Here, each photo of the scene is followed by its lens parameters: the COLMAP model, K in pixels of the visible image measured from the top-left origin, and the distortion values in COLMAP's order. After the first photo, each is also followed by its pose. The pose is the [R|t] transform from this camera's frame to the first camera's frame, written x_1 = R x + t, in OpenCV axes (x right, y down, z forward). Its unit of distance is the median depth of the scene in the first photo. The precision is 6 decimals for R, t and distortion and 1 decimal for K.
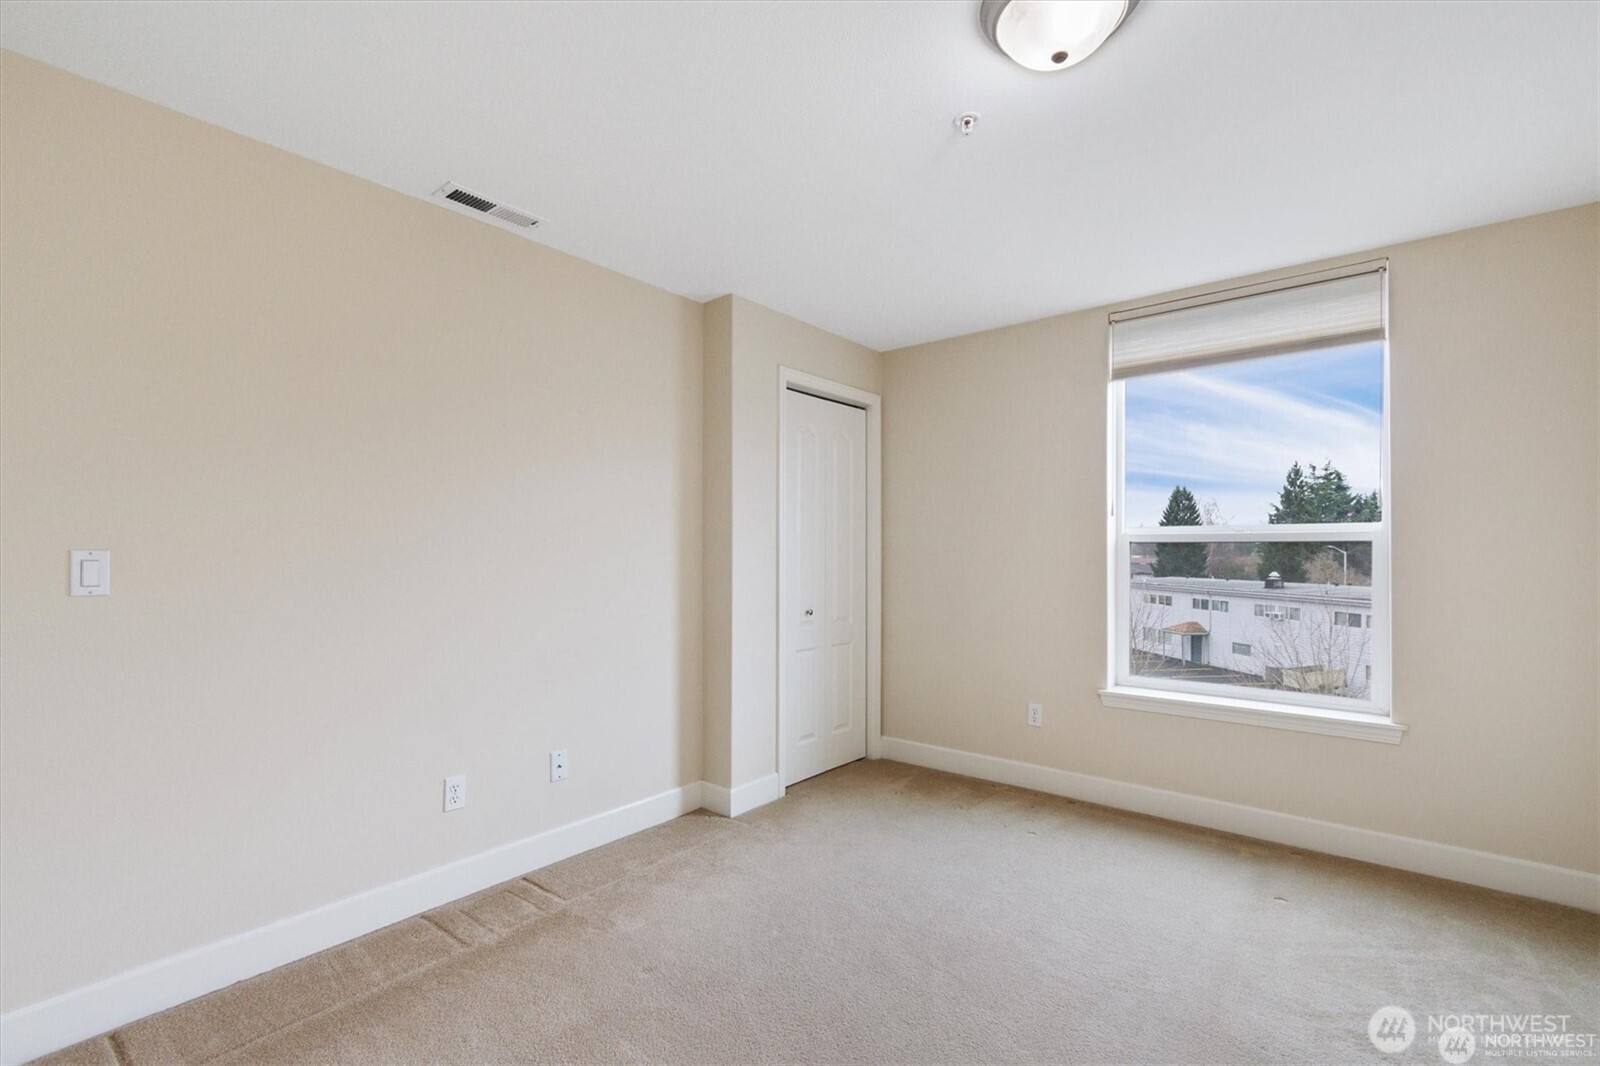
lens RADIAL K [[741.9, 0, 801.4], [0, 741.9, 545.8], [0, 0, 1]] dist [0.000371, 0.000035]
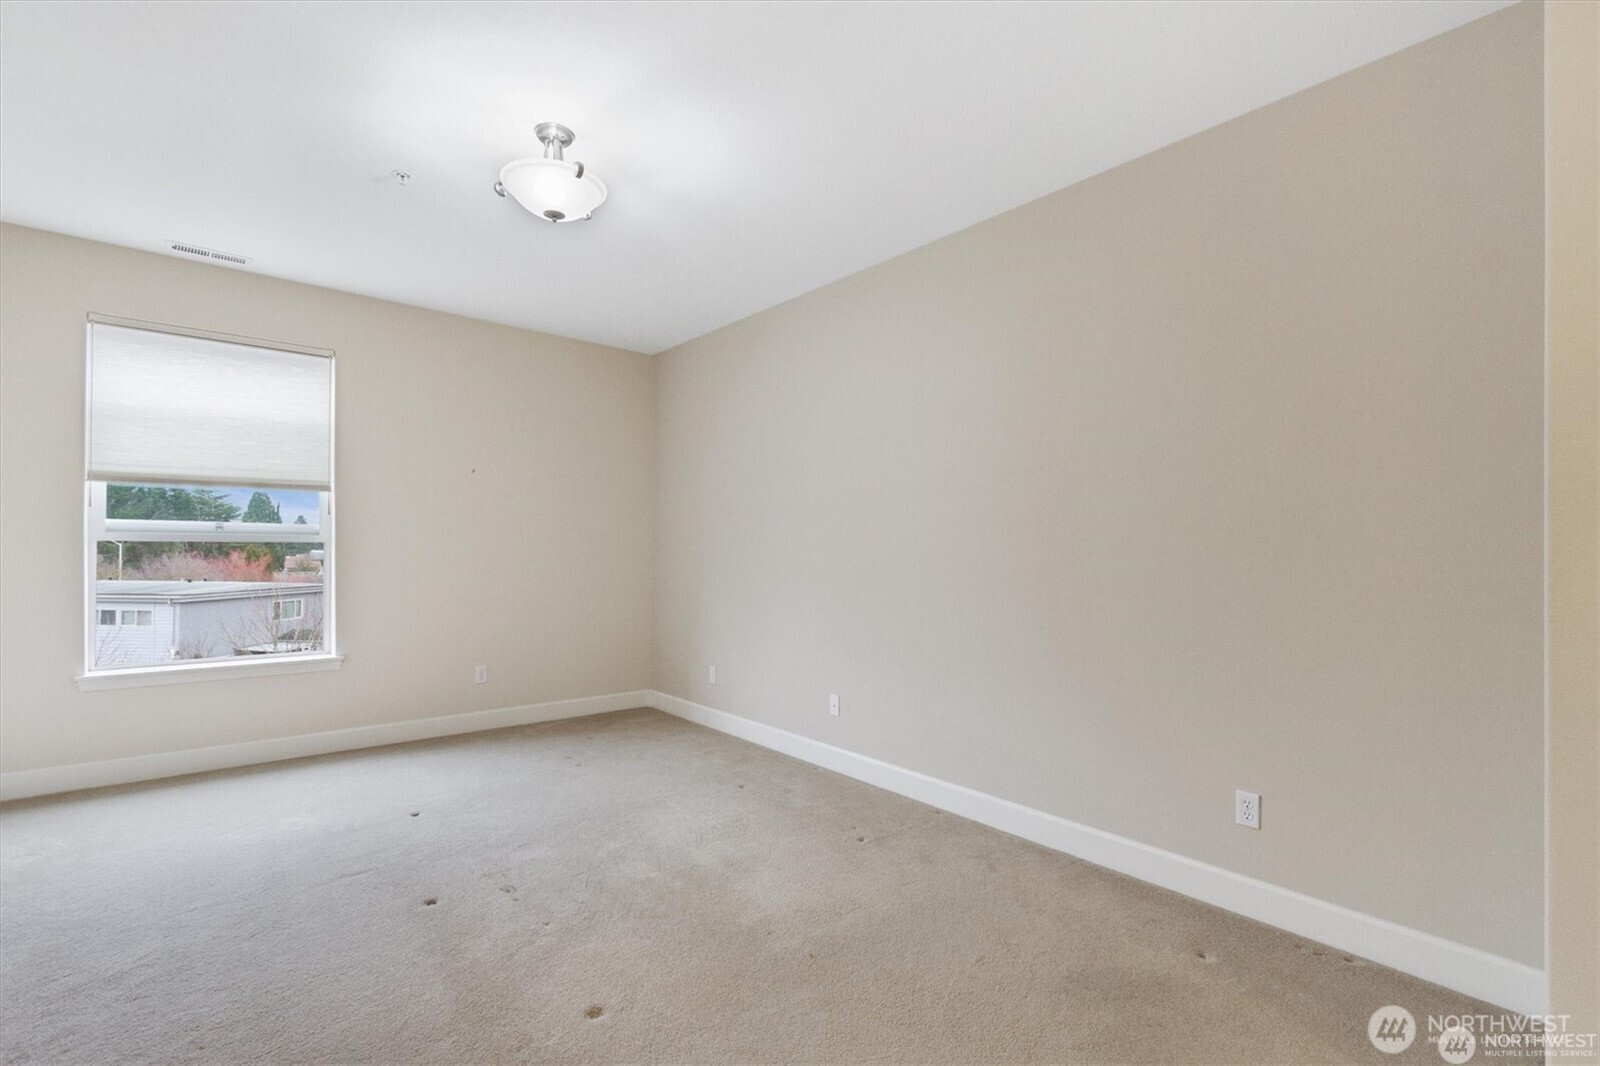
lens RADIAL K [[741.9, 0, 801.4], [0, 741.9, 545.8], [0, 0, 1]] dist [0.000371, 0.000035]
pose [[0.178998, 0.000277, 0.983849, -0.420019], [-0.012404, 0.999921, 0.001975, 0.000554], [-0.983771, -0.012558, 0.178988, -0.156459]]
